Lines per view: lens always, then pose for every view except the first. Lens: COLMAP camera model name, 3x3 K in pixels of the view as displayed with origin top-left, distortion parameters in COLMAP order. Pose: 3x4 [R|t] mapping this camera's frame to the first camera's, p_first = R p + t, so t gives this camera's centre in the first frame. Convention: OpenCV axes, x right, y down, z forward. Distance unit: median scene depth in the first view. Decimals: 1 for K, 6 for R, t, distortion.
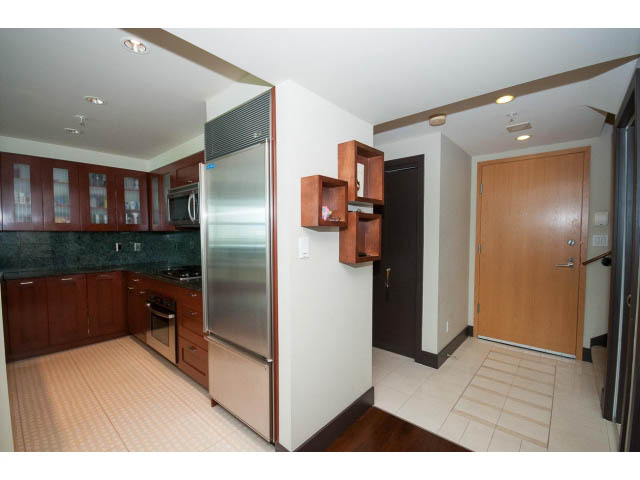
lens RADIAL K [[281.7, 0, 324.7], [0, 281.7, 245.2], [0, 0, 1]] dist [-0.009391, -0.000287]
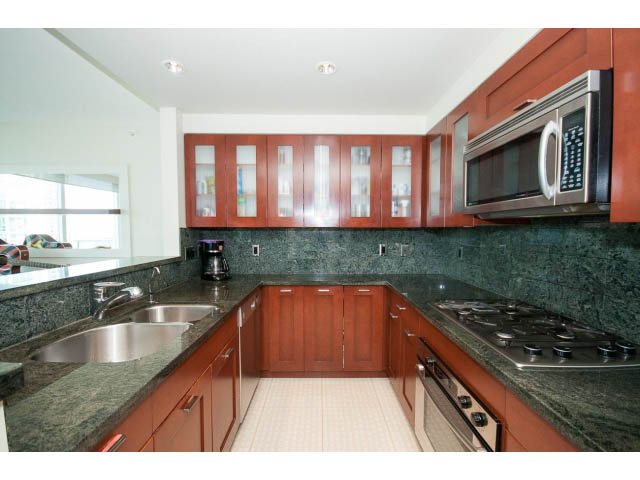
lens RADIAL K [[281.7, 0, 323.7], [0, 281.7, 247.6], [0, 0, 1]] dist [-0.009391, -0.000287]
pose [[0.659296, 0.046003, -0.750475, -0.306676], [-0.034708, 0.998925, 0.030741, -0.017106], [0.751082, 0.005780, 0.660184, 0.431155]]
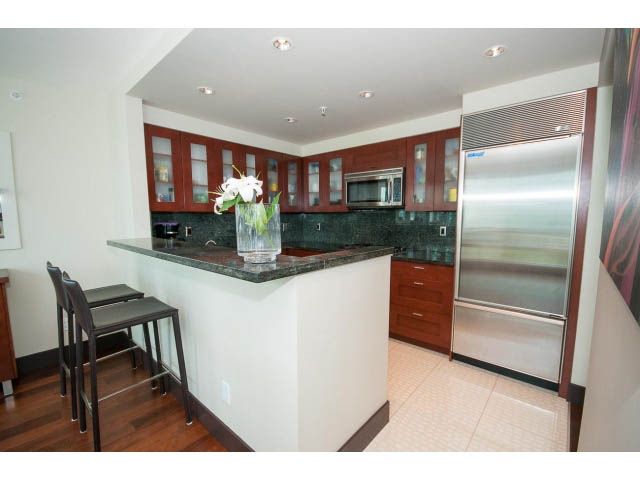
lens RADIAL K [[281.7, 0, 320.3], [0, 281.7, 242.0], [0, 0, 1]] dist [-0.009391, -0.000287]
pose [[0.999939, -0.003713, -0.010405, -0.579651], [0.004218, 0.998794, 0.048910, 0.012216], [0.010211, -0.048951, 0.998749, -0.097942]]
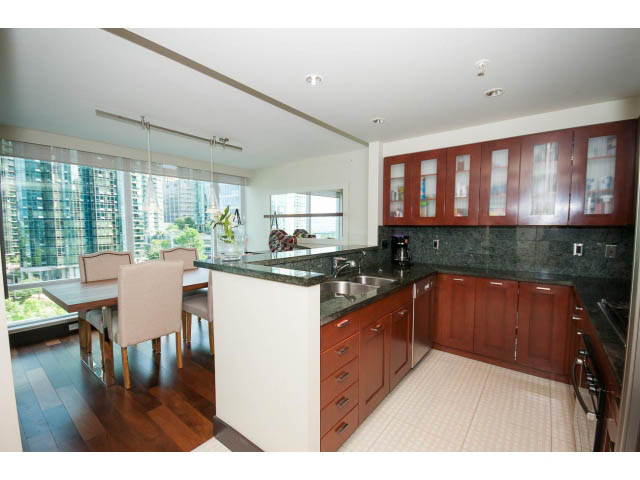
lens RADIAL K [[281.7, 0, 322.5], [0, 281.7, 245.7], [0, 0, 1]] dist [-0.009391, -0.000287]
pose [[0.050150, 0.069662, -0.996309, -0.109236], [-0.046822, 0.996632, 0.067328, -0.019739], [0.997644, 0.043273, 0.053243, 0.383515]]
